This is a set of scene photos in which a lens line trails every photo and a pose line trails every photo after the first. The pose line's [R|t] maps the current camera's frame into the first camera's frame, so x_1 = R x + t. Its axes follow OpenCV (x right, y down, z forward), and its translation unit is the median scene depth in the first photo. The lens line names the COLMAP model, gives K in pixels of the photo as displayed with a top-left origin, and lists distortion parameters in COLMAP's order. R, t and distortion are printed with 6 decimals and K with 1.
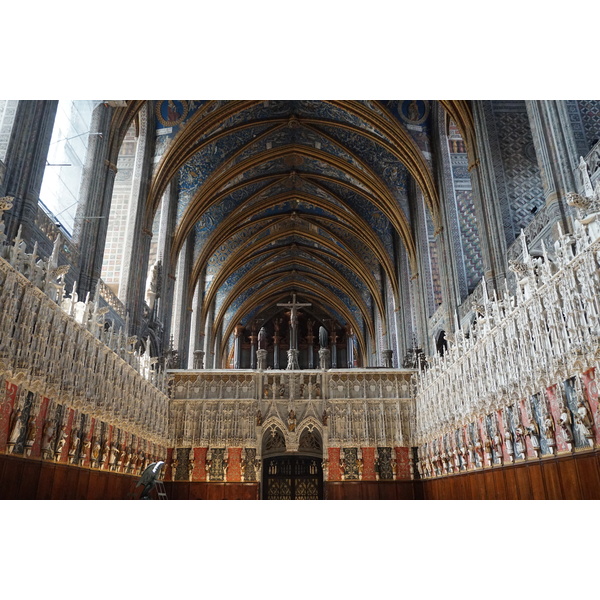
lens RADIAL K [[526.2, 0, 299.6], [0, 526.2, 301.0], [0, 0, 1]] dist [-0.004554, -0.005127]
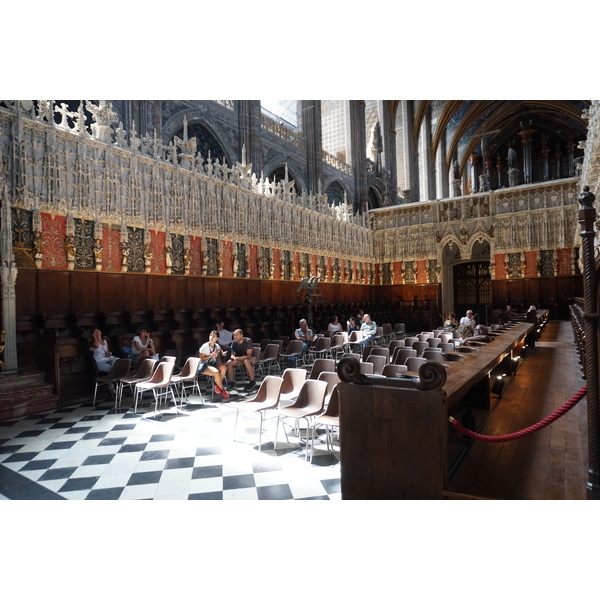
lens RADIAL K [[405.6, 0, 298.8], [0, 405.6, 300.2], [0, 0, 1]] dist [-0.036110, 0.016527]
pose [[0.820410, -0.021458, -0.571372, 0.213057], [0.227236, 0.929226, 0.291382, -0.003755], [0.524681, -0.368889, 0.767222, -0.016690]]
